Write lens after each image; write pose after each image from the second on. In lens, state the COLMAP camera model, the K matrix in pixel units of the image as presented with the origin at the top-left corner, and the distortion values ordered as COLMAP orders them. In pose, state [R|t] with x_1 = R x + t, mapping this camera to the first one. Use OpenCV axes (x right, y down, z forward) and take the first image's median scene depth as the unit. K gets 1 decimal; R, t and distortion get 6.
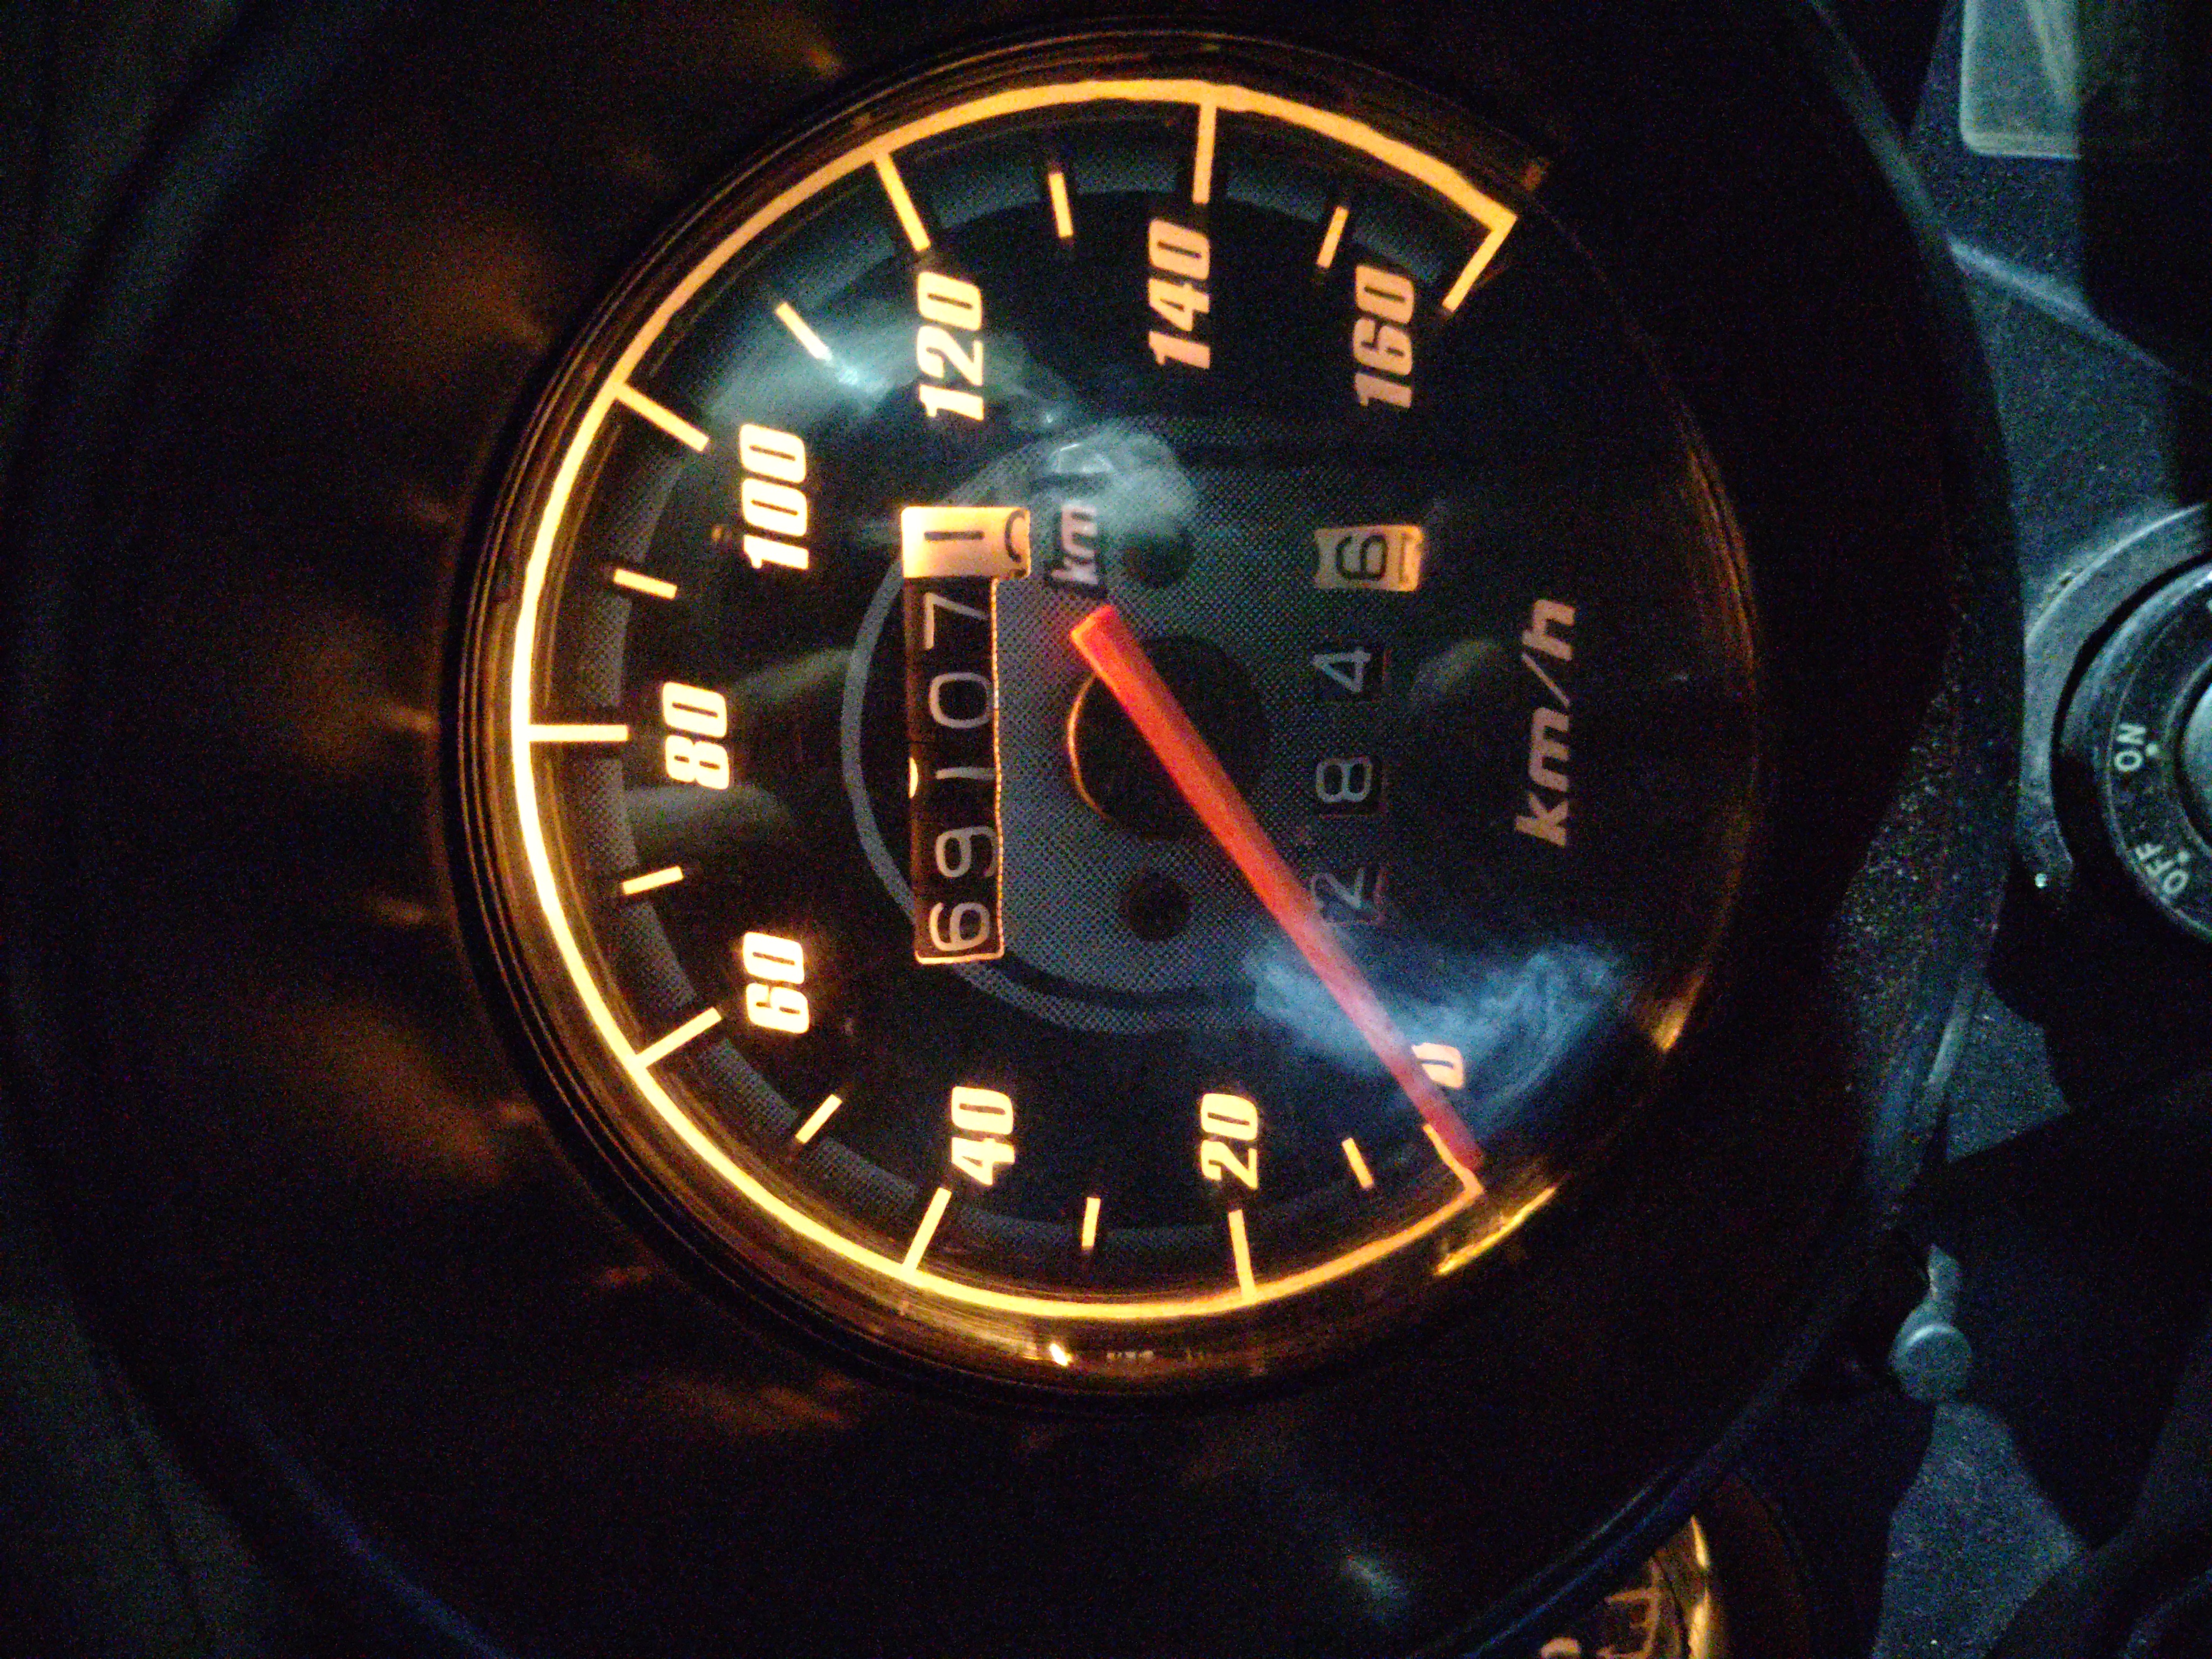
lens RADIAL K [[1550.2, 0, 1099.5], [0, 1550.2, 813.8], [0, 0, 1]] dist [-0.041518, -0.012191]
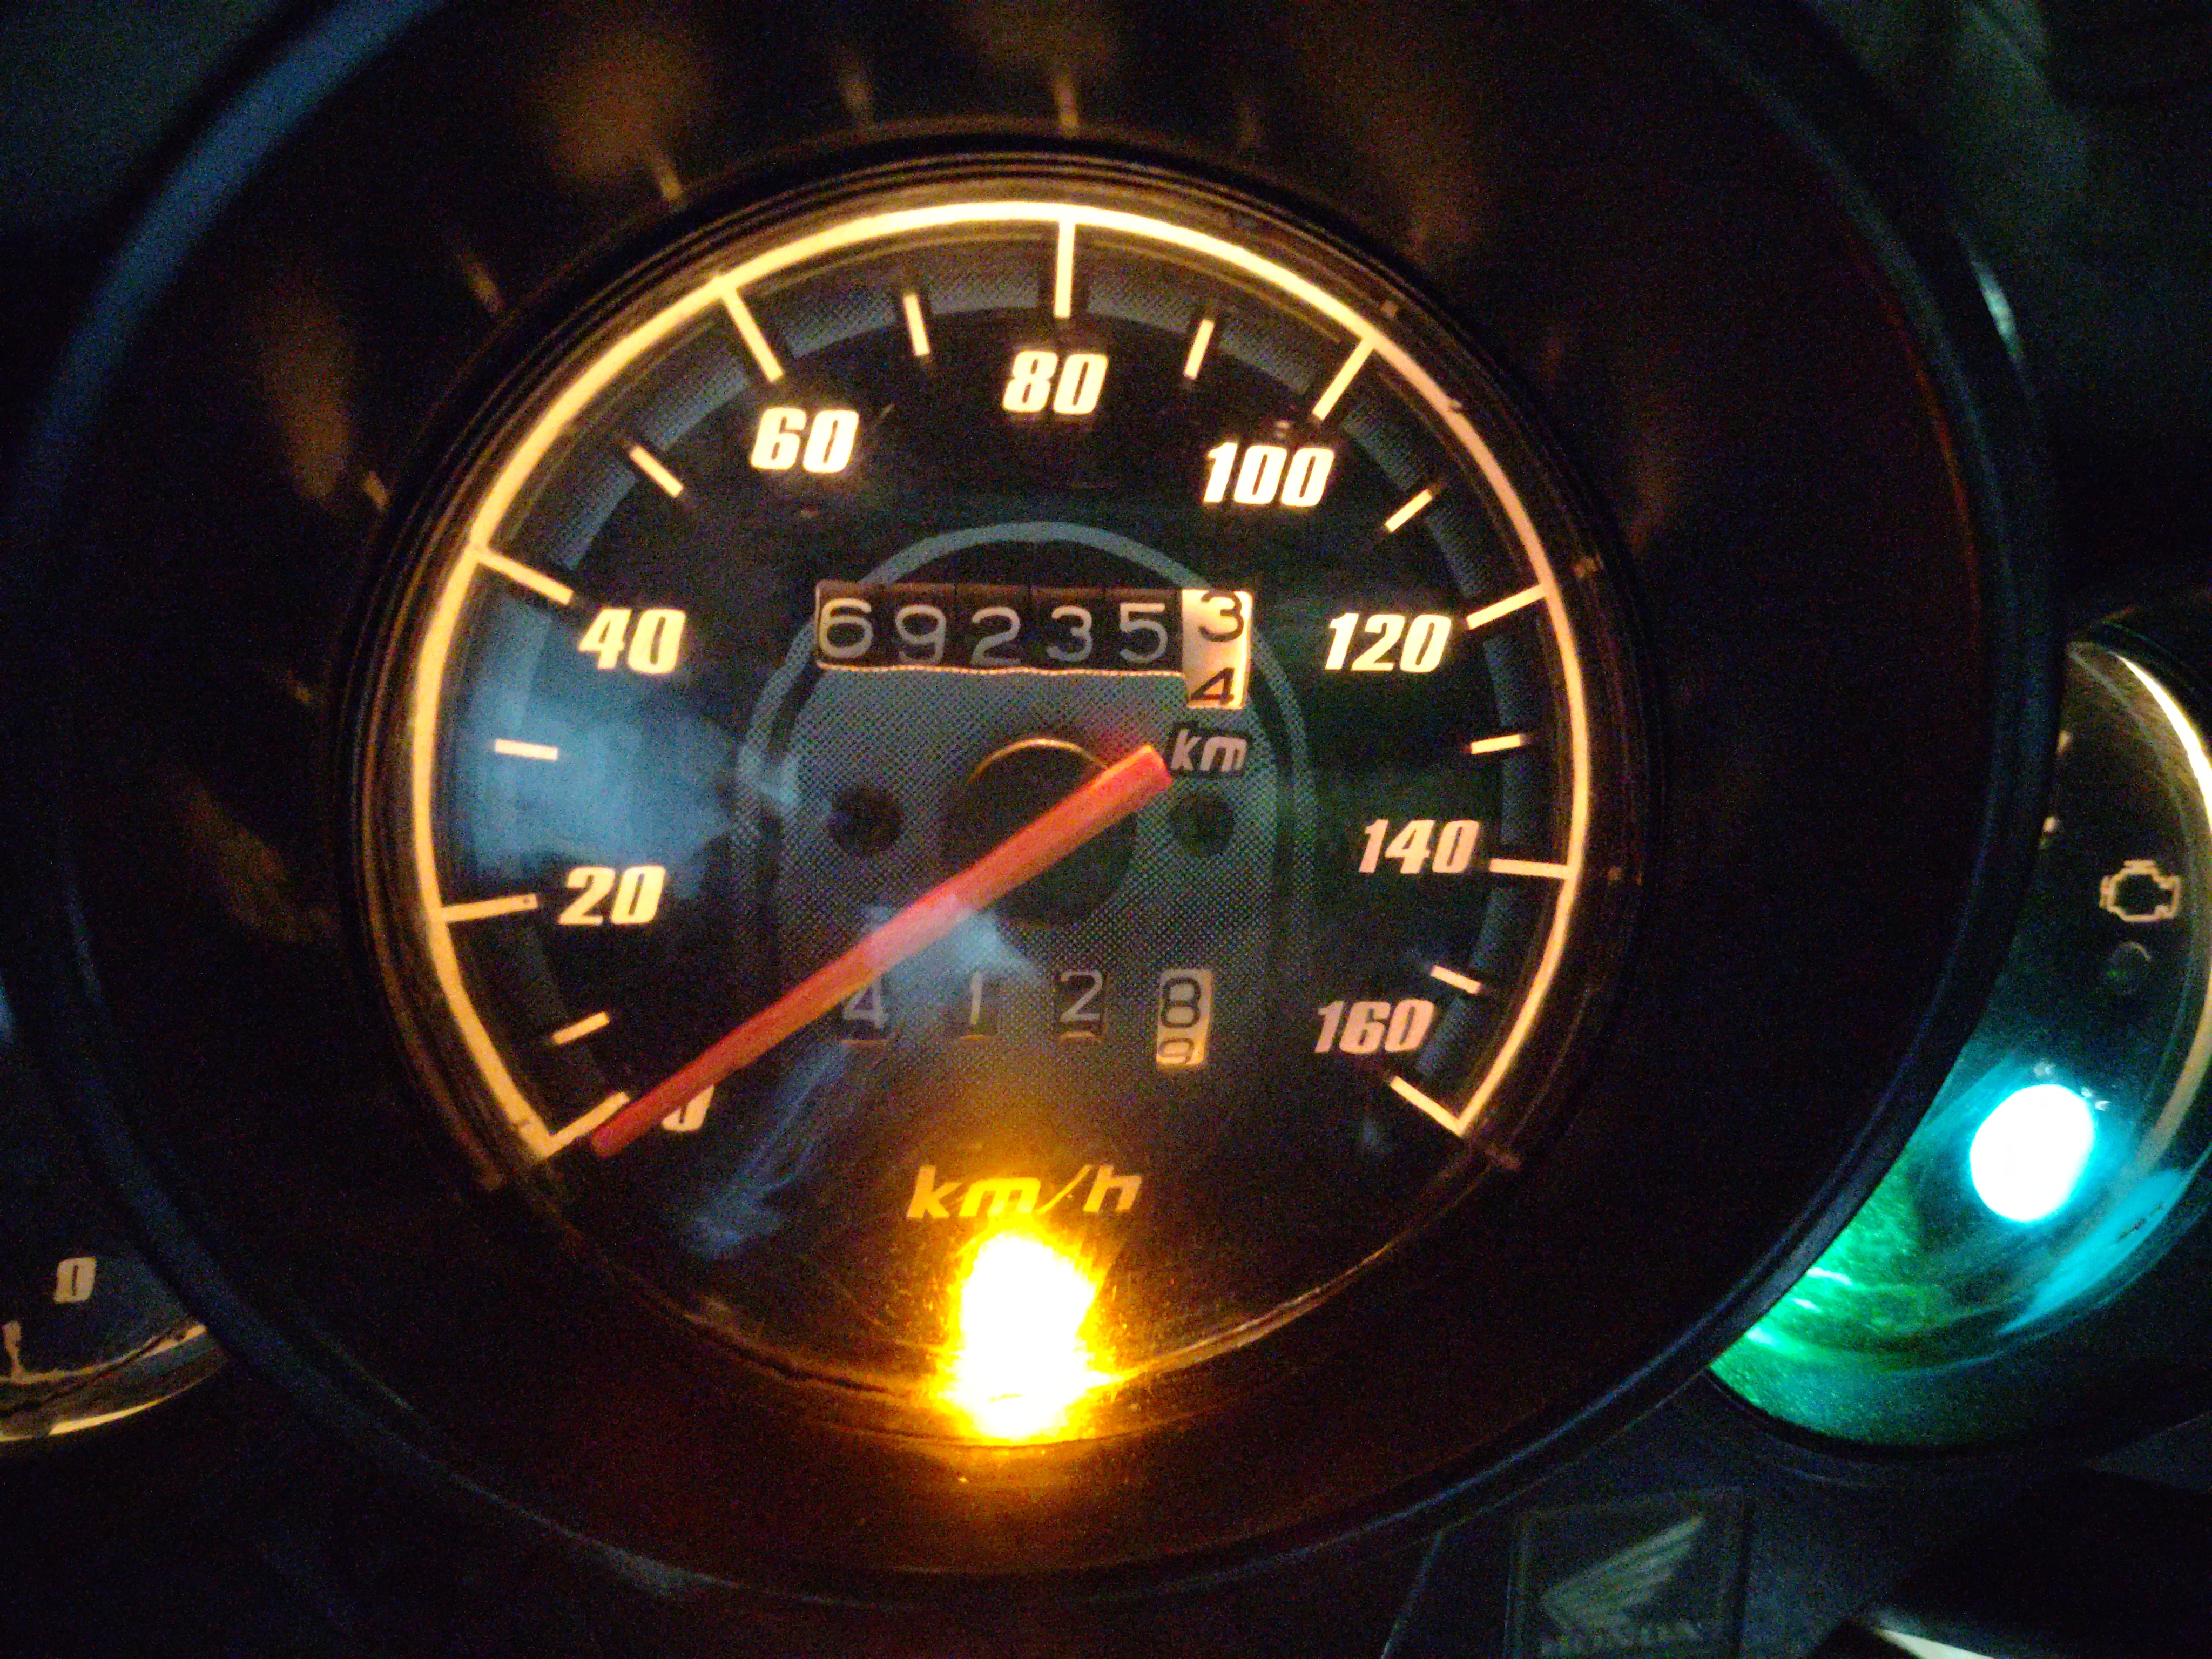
lens RADIAL K [[1550.2, 0, 1118.1], [0, 1550.2, 821.7], [0, 0, 1]] dist [-0.041518, -0.012191]
pose [[-0.019016, 0.999077, 0.038517, -0.006171], [-0.951142, -0.006202, -0.308691, 0.225663], [-0.308167, -0.042505, 0.950382, -0.014291]]
